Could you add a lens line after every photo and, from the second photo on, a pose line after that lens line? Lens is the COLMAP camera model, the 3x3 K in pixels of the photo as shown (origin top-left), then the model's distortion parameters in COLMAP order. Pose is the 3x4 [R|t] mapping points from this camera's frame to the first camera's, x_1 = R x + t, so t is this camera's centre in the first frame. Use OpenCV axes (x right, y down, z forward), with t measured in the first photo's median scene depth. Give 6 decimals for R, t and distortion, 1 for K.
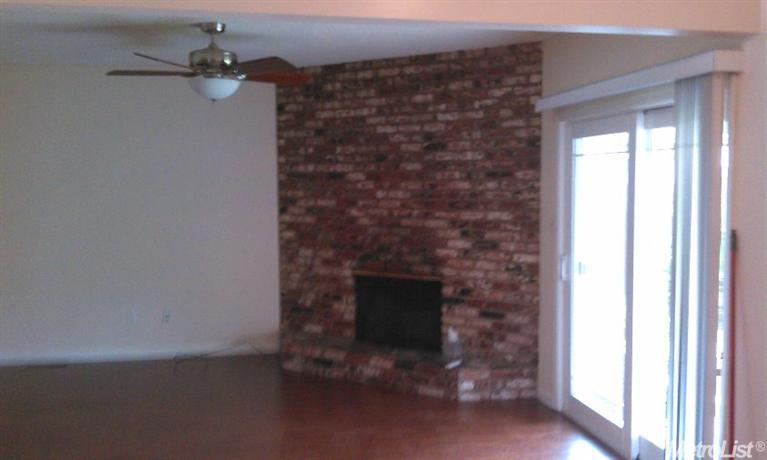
lens RADIAL K [[783.6, 0, 383.0], [0, 783.6, 228.9], [0, 0, 1]] dist [0.091591, 0.000000]
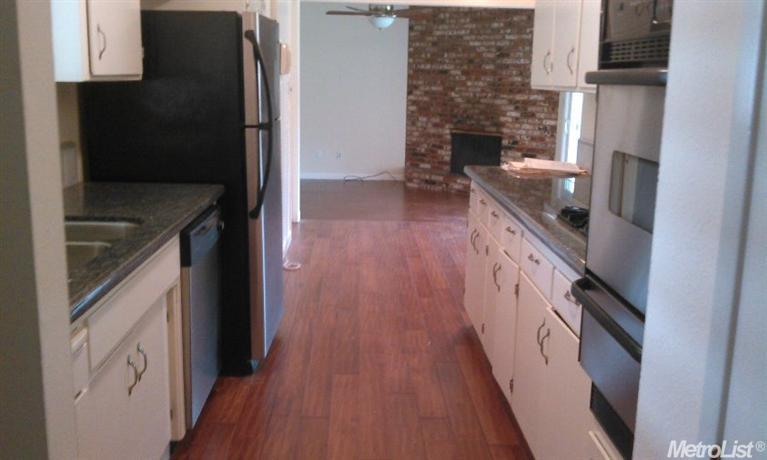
lens RADIAL K [[783.6, 0, 385.7], [0, 783.6, 228.8], [0, 0, 1]] dist [0.091591, 0.000000]
pose [[0.989676, 0.055242, -0.132248, 0.060047], [-0.038434, 0.991231, 0.126430, 0.058008], [0.138073, -0.120042, 0.983120, -0.714294]]
